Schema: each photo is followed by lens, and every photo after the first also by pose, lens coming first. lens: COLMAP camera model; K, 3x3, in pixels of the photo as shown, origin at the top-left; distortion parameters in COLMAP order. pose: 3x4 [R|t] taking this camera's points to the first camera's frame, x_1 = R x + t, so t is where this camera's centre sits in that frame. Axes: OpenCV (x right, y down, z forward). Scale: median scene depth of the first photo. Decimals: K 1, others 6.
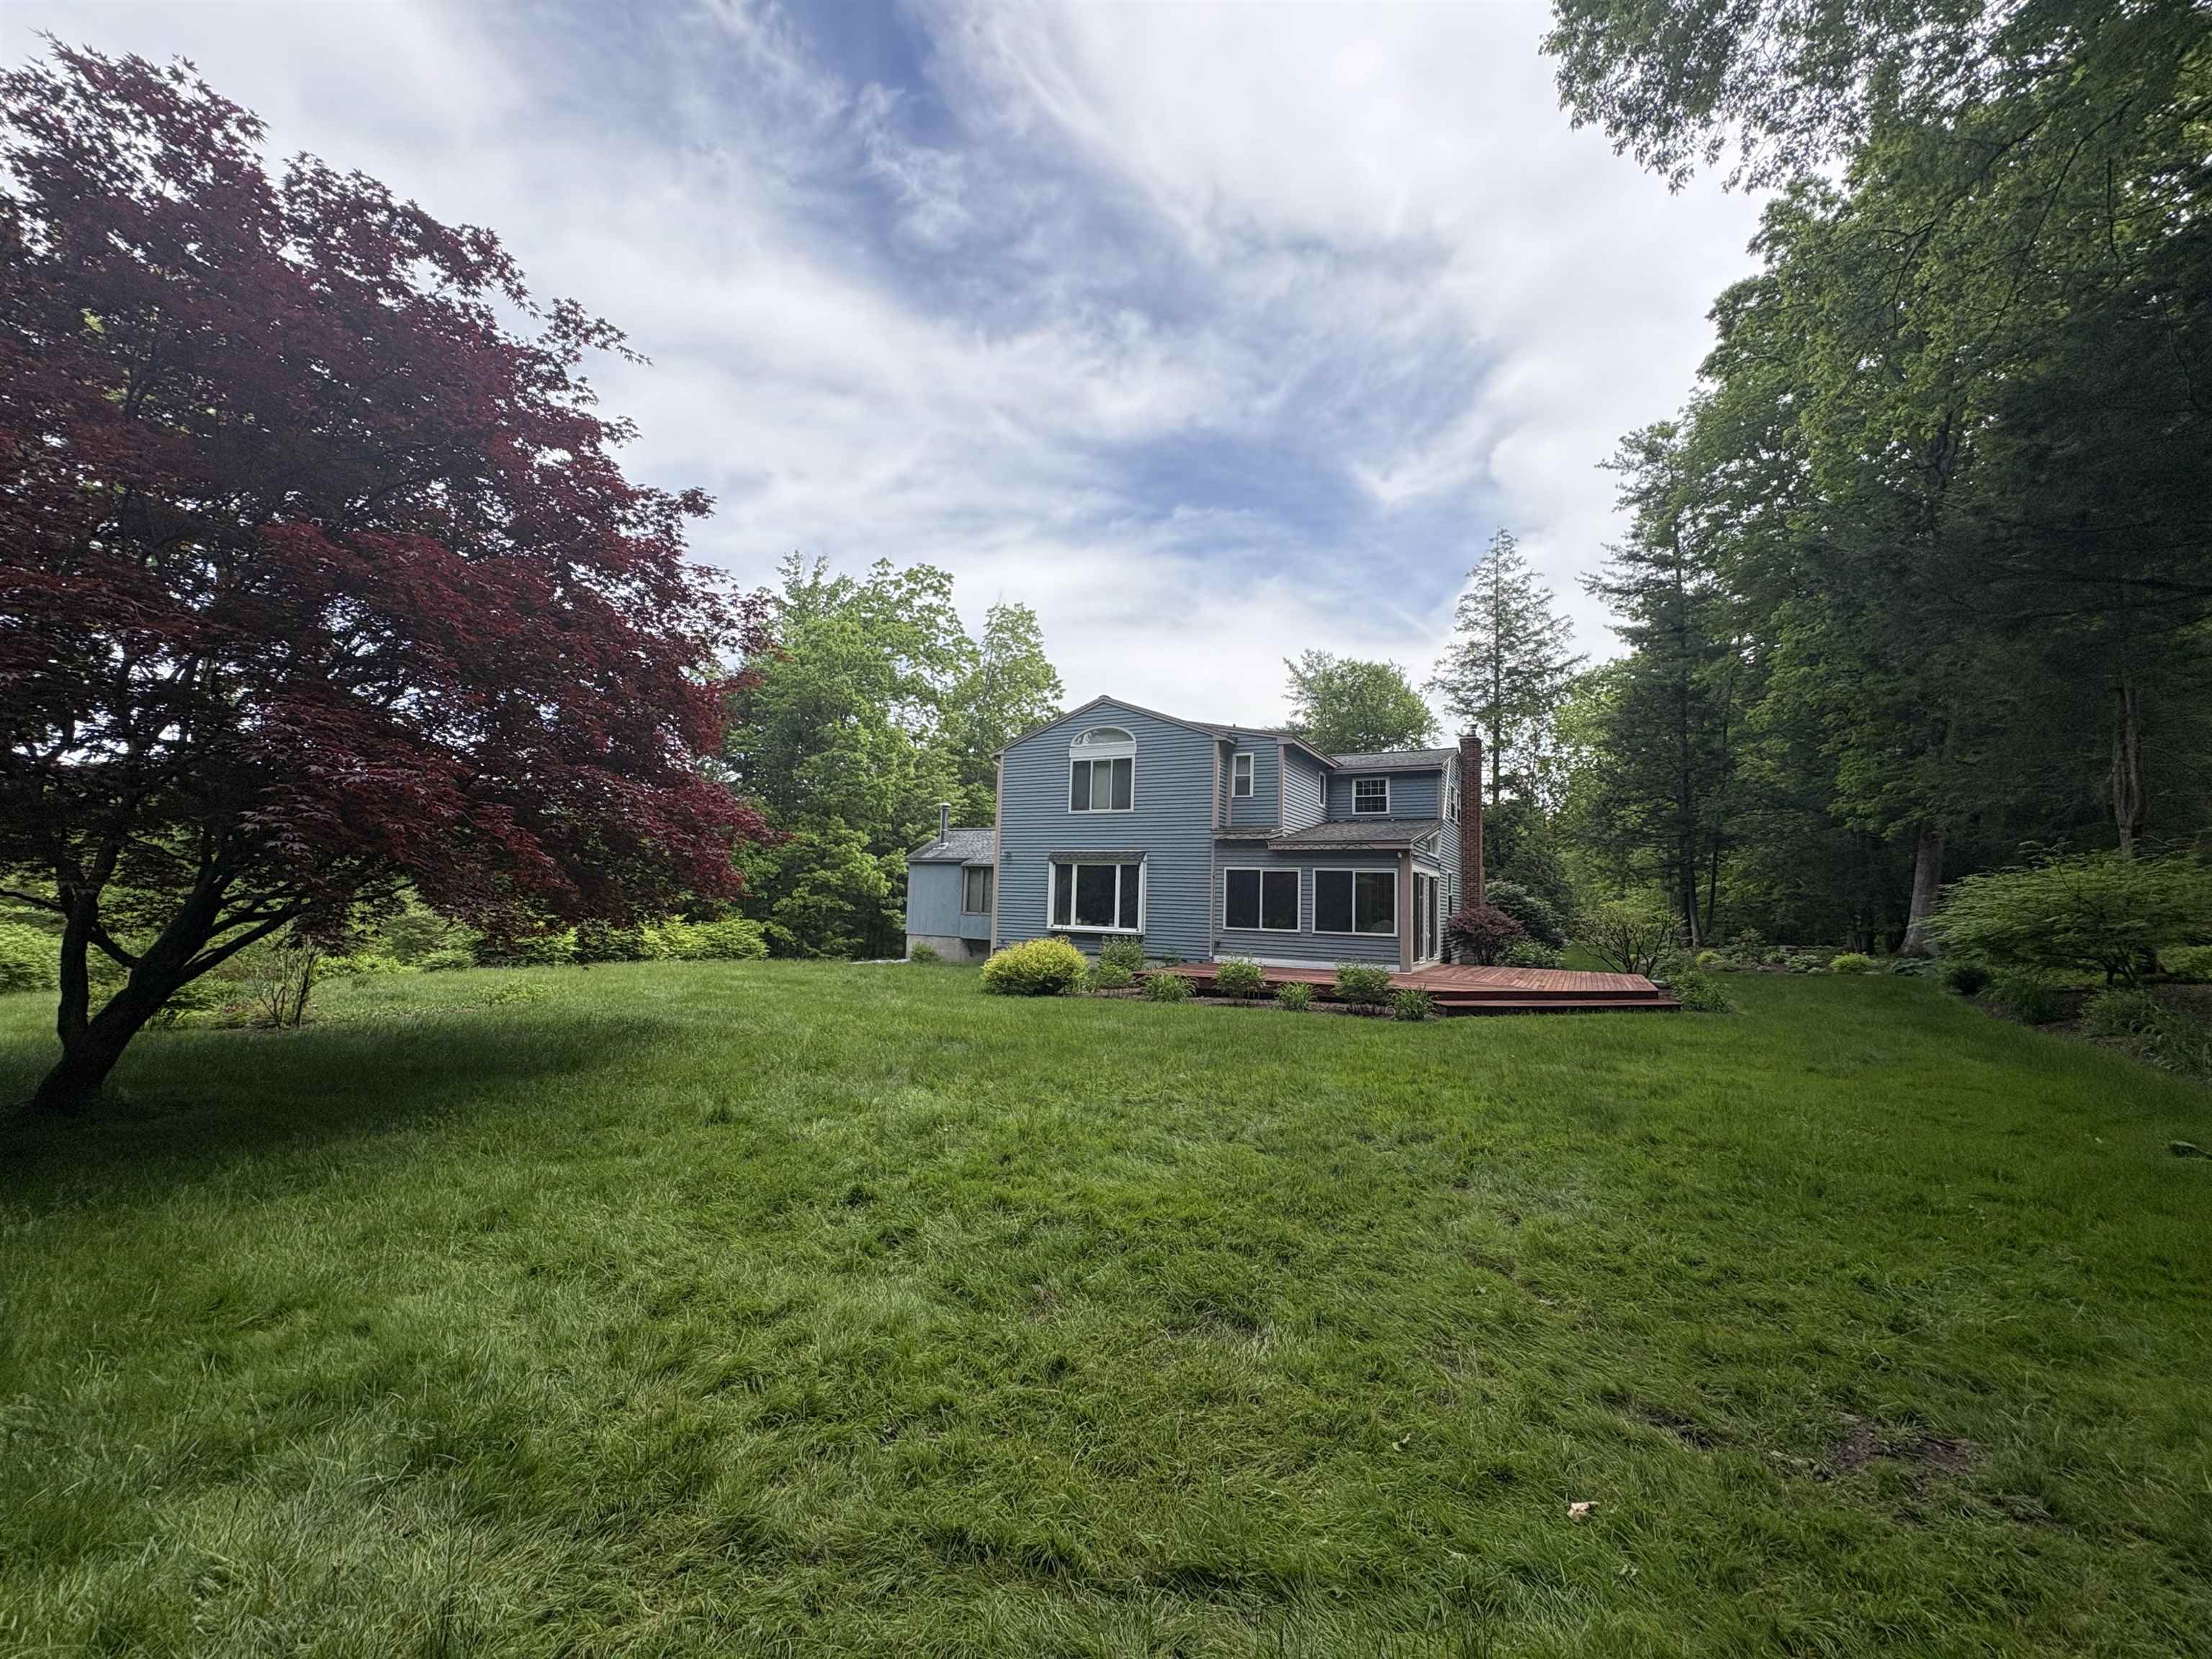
lens RADIAL K [[876.2, 0, 1106.0], [0, 876.2, 829.5], [0, 0, 1]] dist [-0.000311, -0.000036]
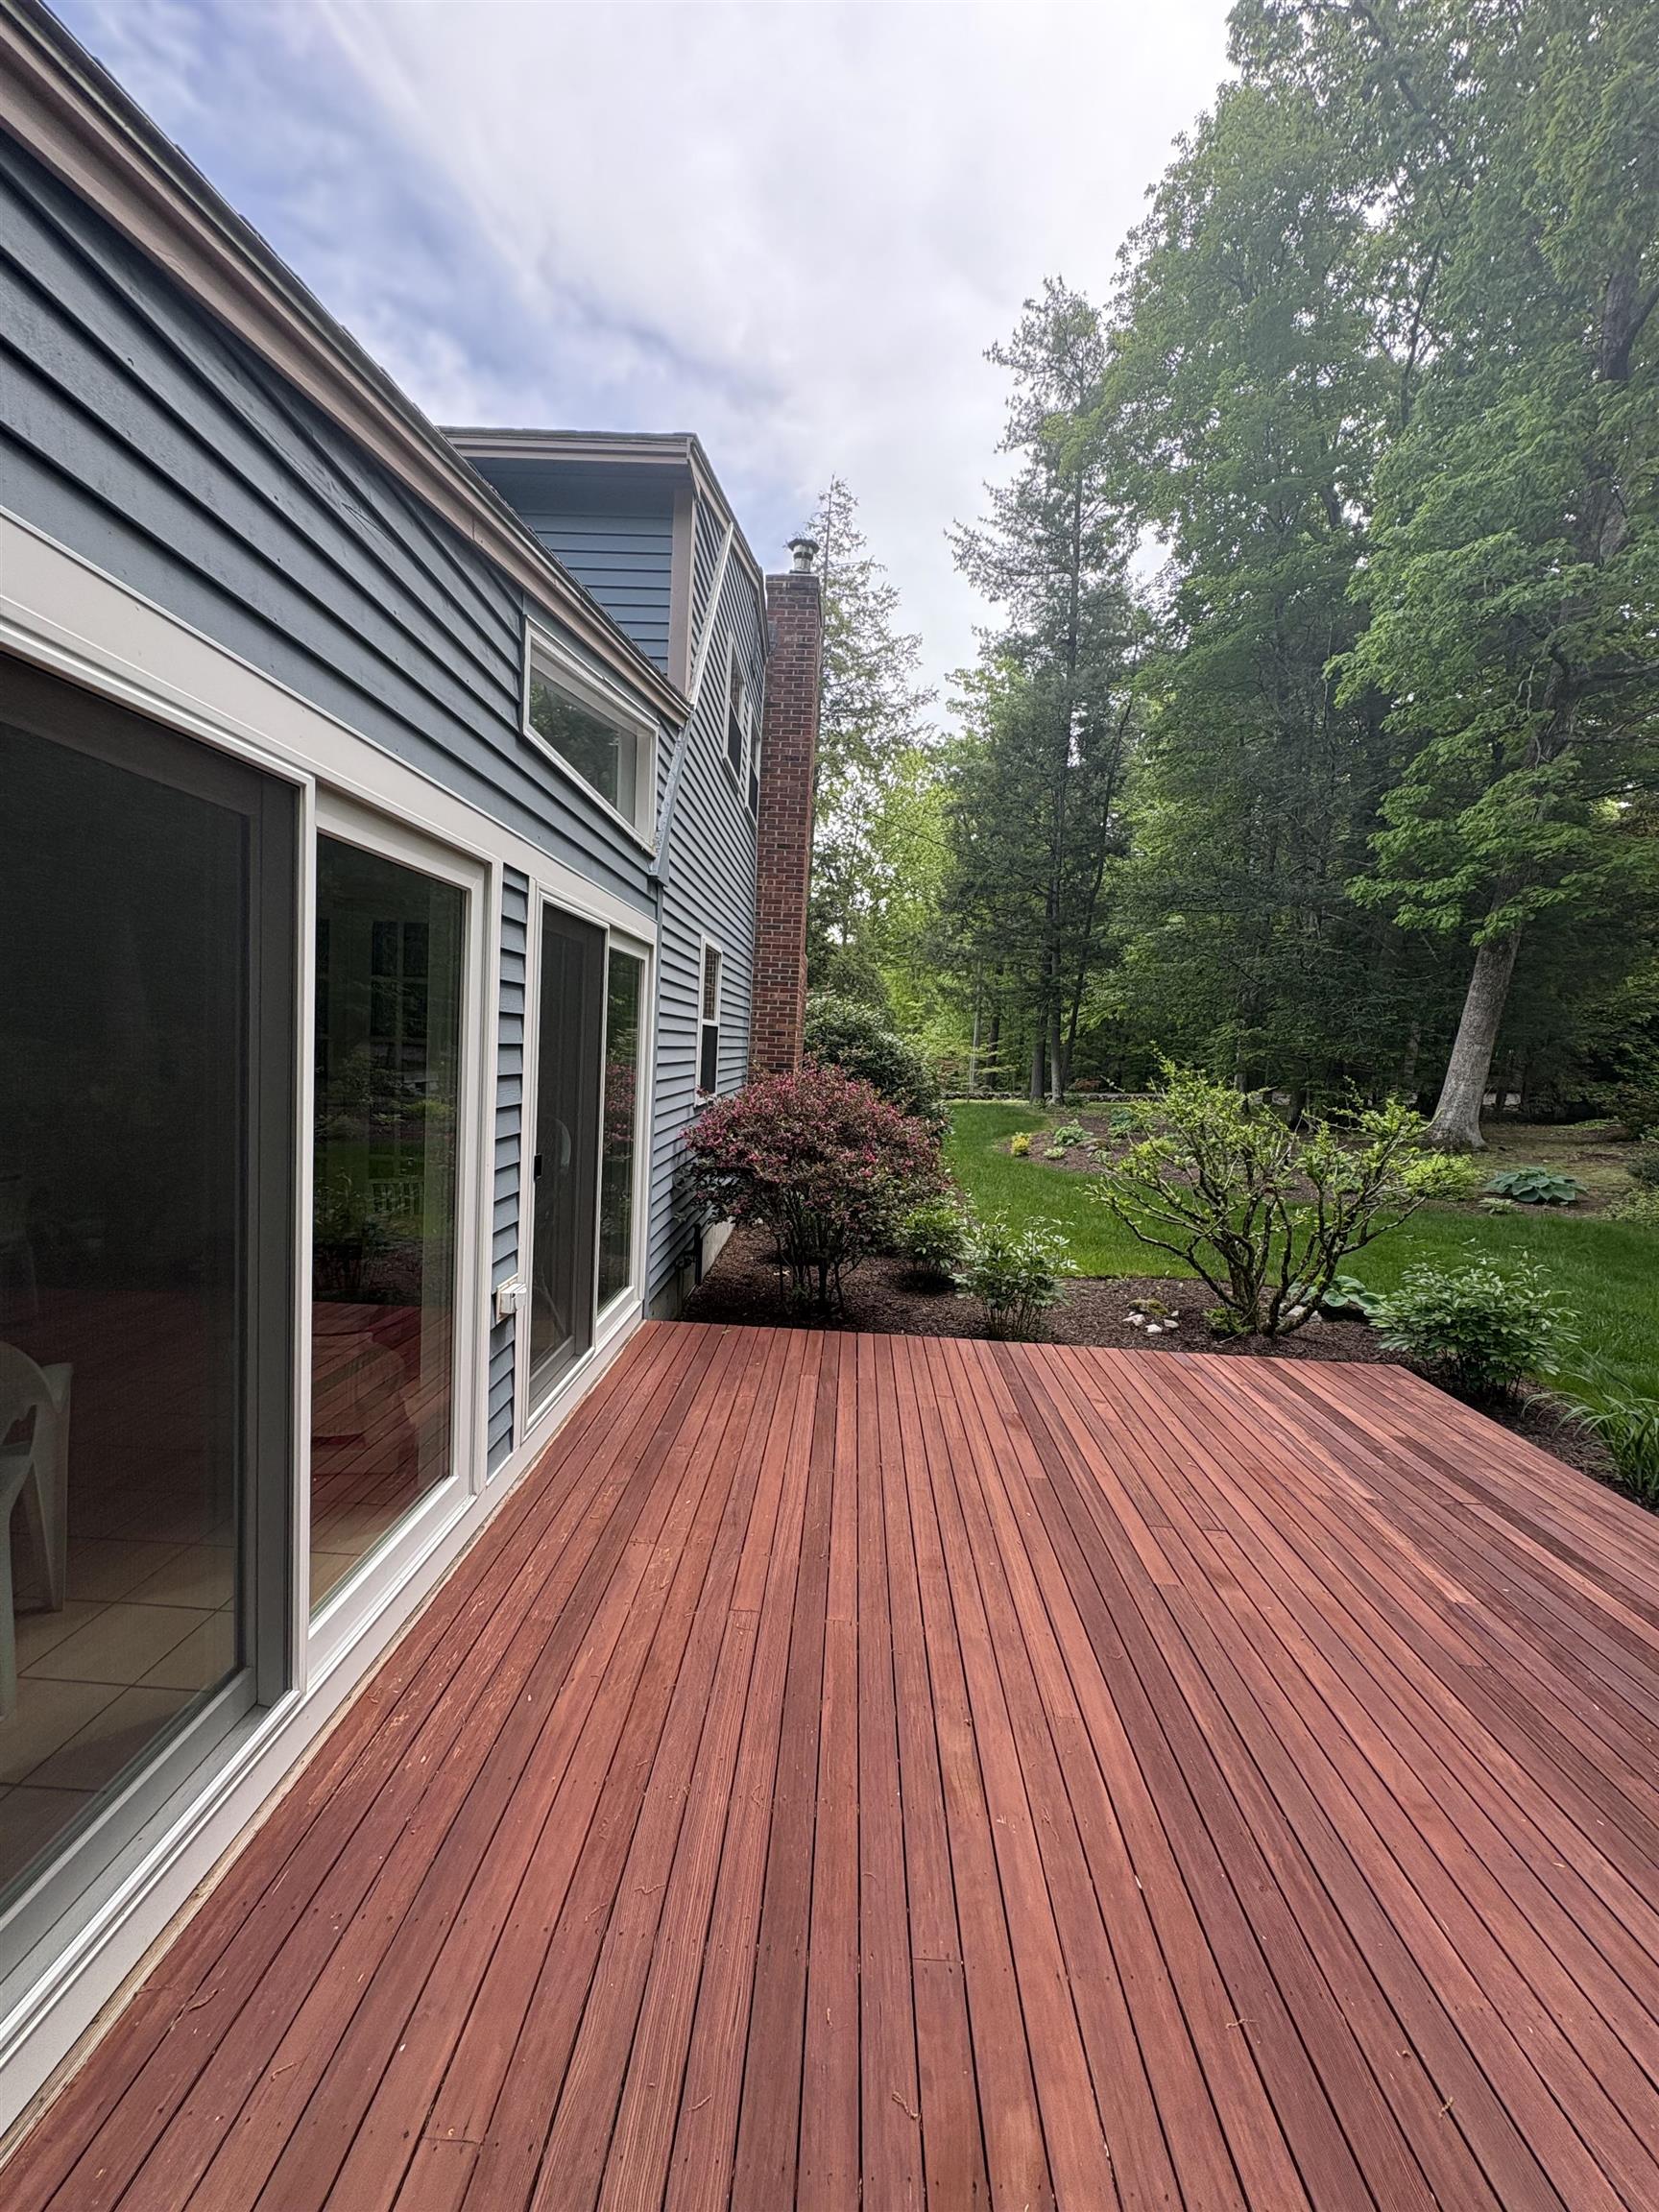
lens RADIAL K [[876.2, 0, 829.5], [0, 876.2, 1106.0], [0, 0, 1]] dist [-0.000311, -0.000036]
pose [[0.891721, -0.015059, 0.452334, 0.186276], [-0.063993, 0.985210, 0.158953, 0.033129], [-0.448038, -0.170688, 0.877569, 0.455652]]
